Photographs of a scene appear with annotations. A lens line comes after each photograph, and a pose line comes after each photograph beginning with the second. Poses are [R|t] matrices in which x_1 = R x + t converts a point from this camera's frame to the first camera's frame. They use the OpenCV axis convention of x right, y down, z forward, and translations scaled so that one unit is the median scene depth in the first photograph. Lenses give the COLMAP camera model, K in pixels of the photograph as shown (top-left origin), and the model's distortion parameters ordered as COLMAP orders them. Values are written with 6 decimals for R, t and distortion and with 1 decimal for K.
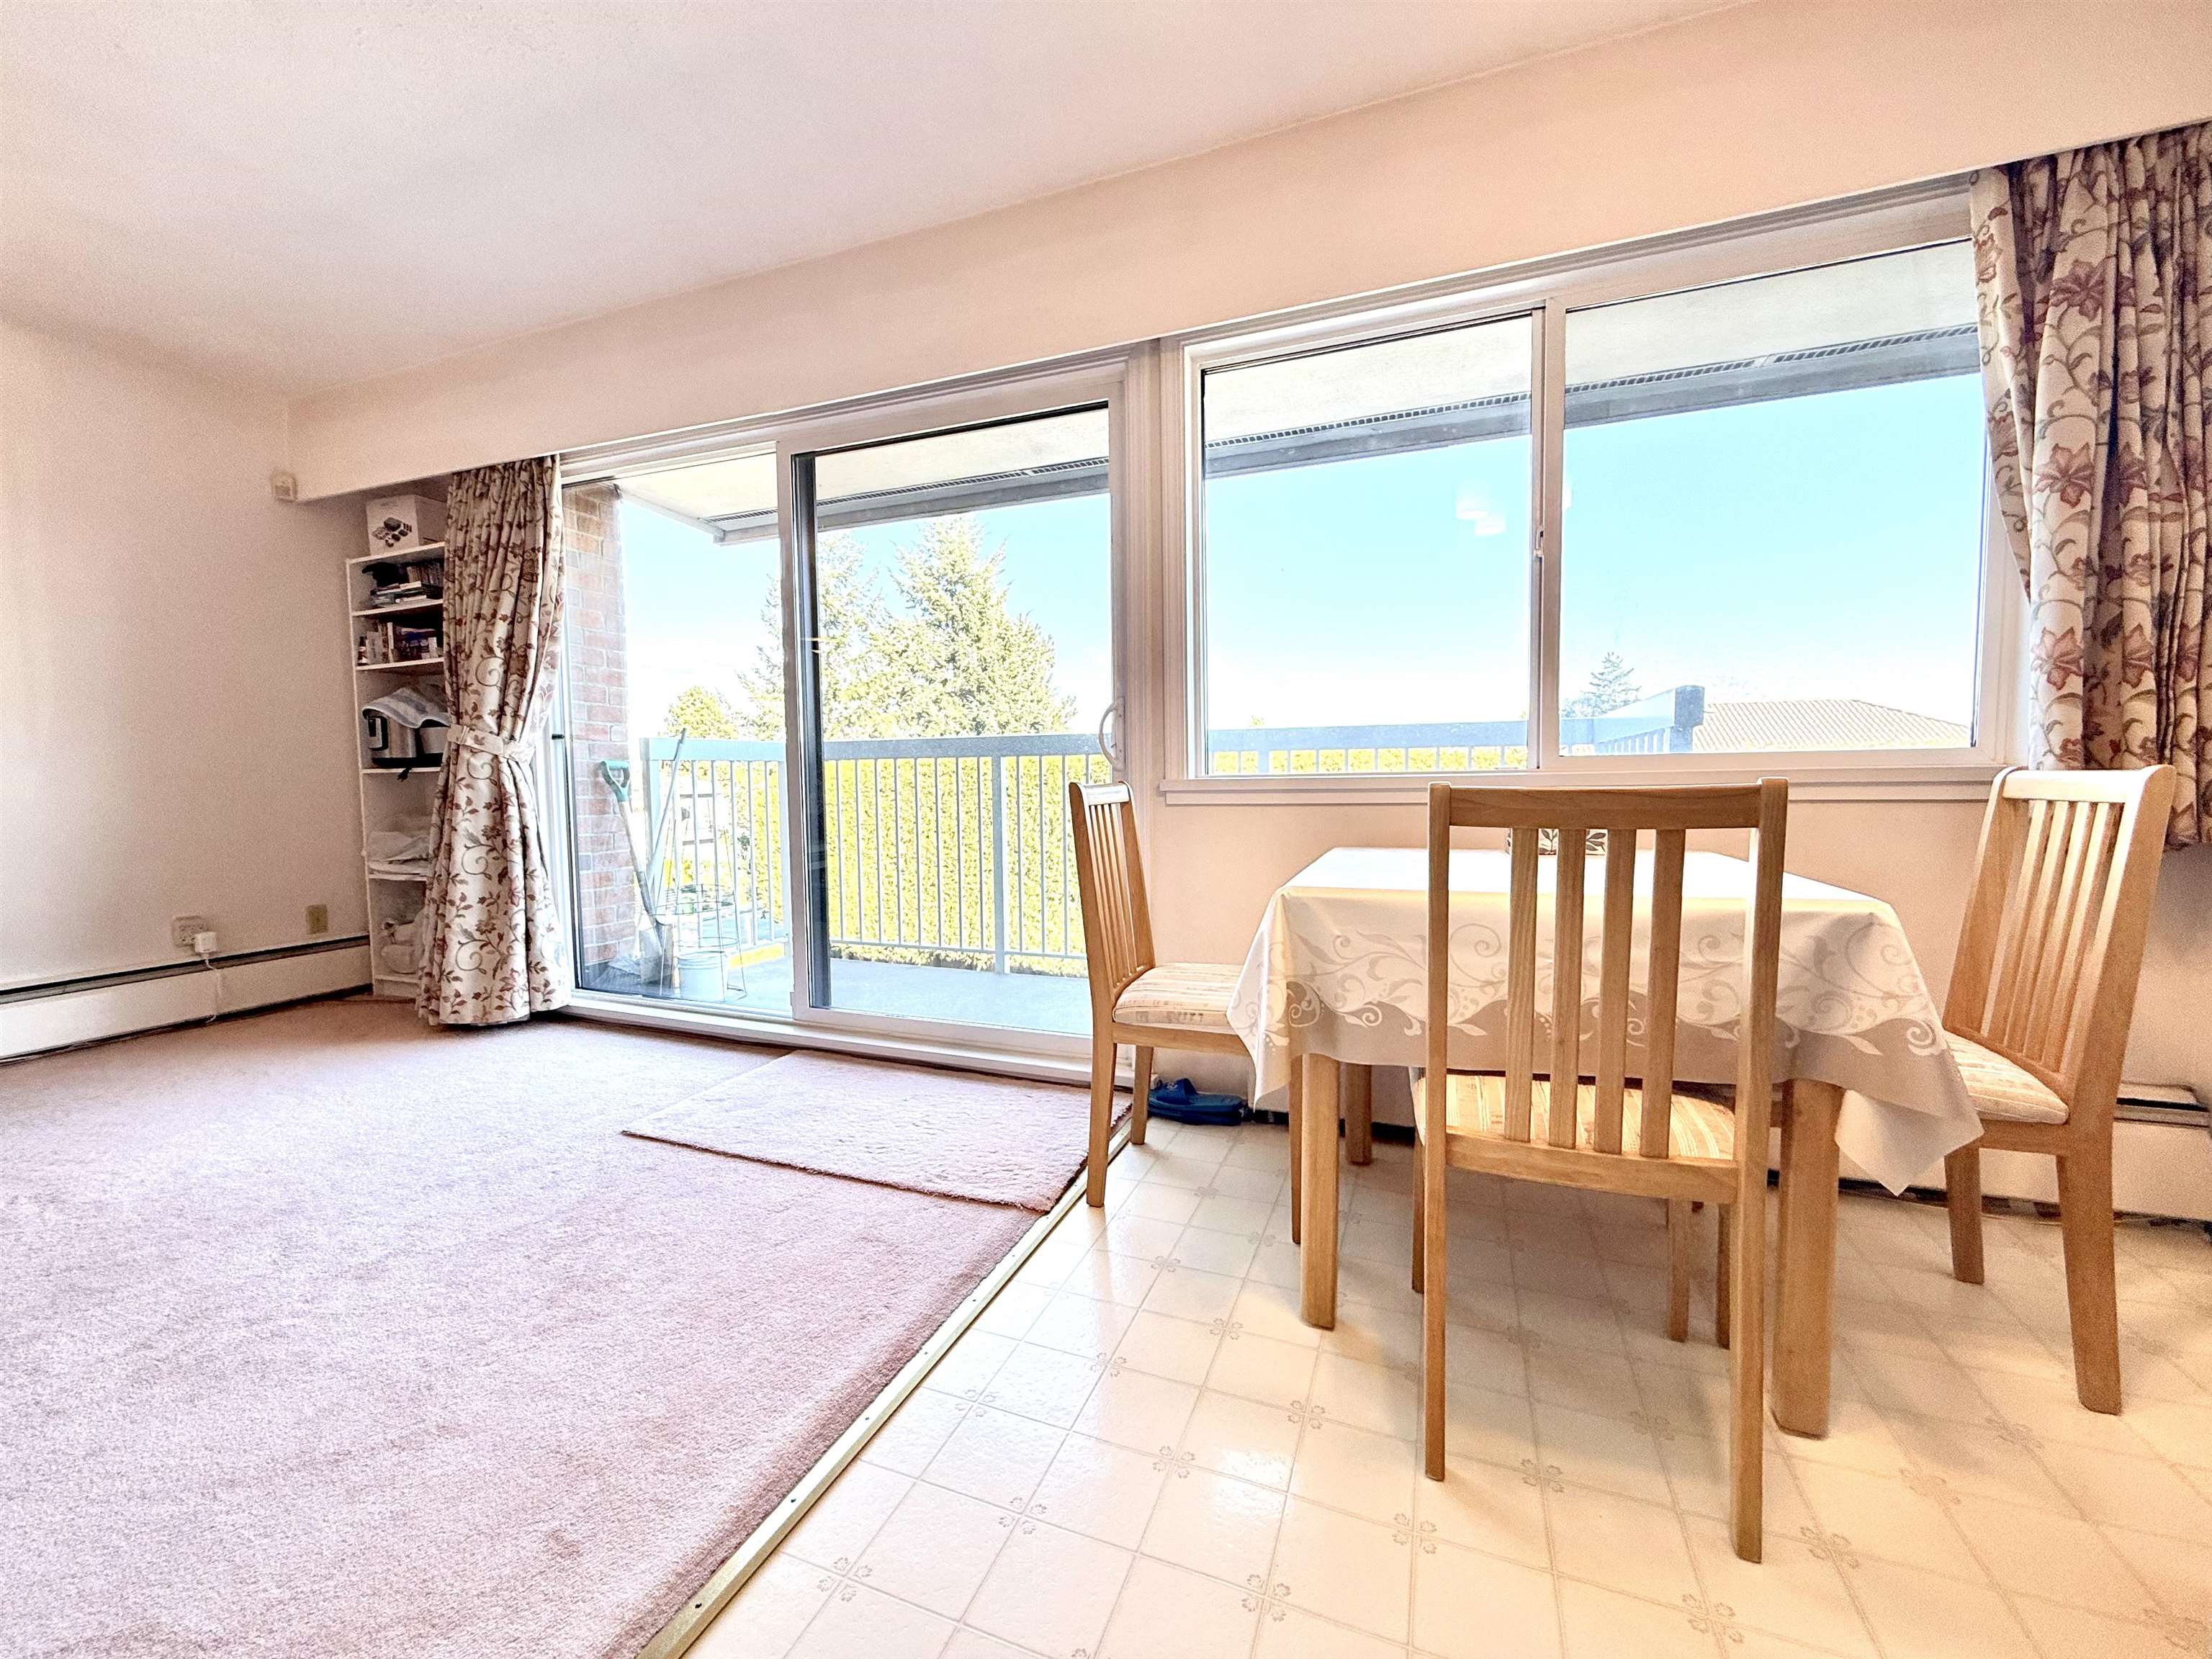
lens RADIAL K [[883.5, 0, 1106.0], [0, 883.5, 829.5], [0, 0, 1]] dist [-0.001416, -0.000323]
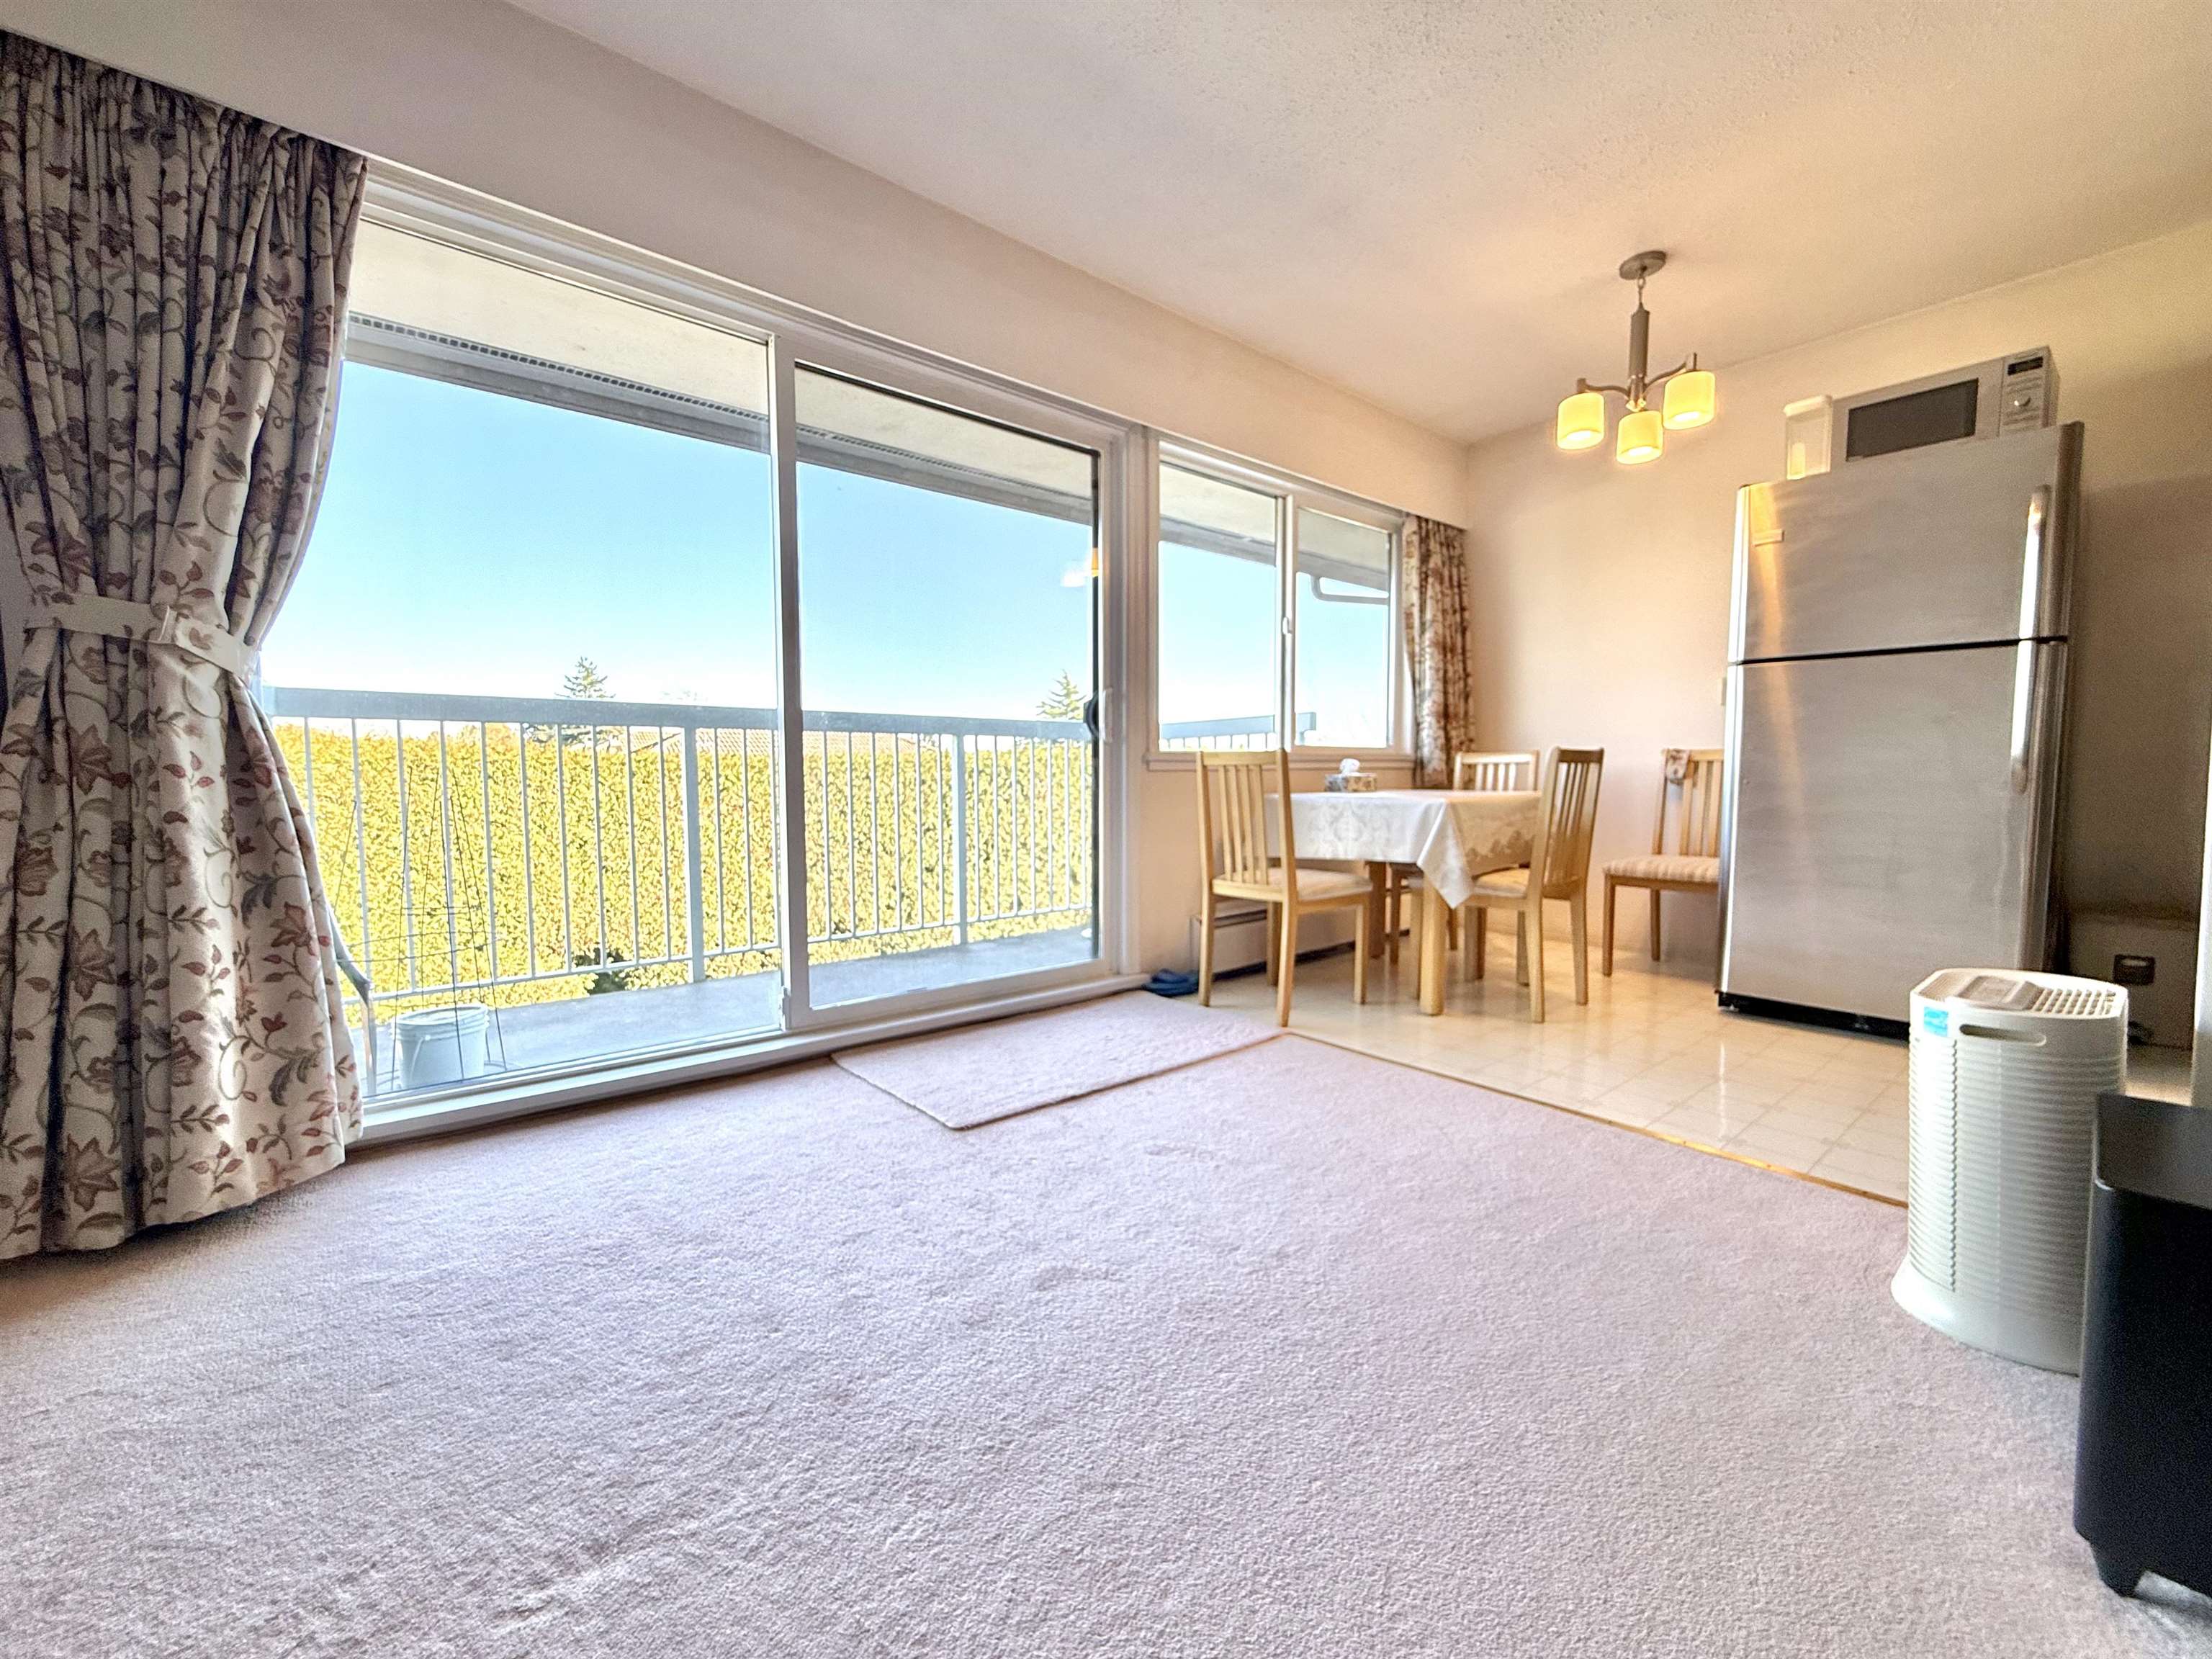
lens RADIAL K [[916.1, 0, 1106.0], [0, 916.1, 829.5], [0, 0, 1]] dist [-0.000020, -0.000181]
pose [[0.468117, -0.044795, 0.882530, -0.978242], [0.048734, 0.998503, 0.024832, 0.019032], [-0.882322, 0.031385, 0.469599, 0.327193]]
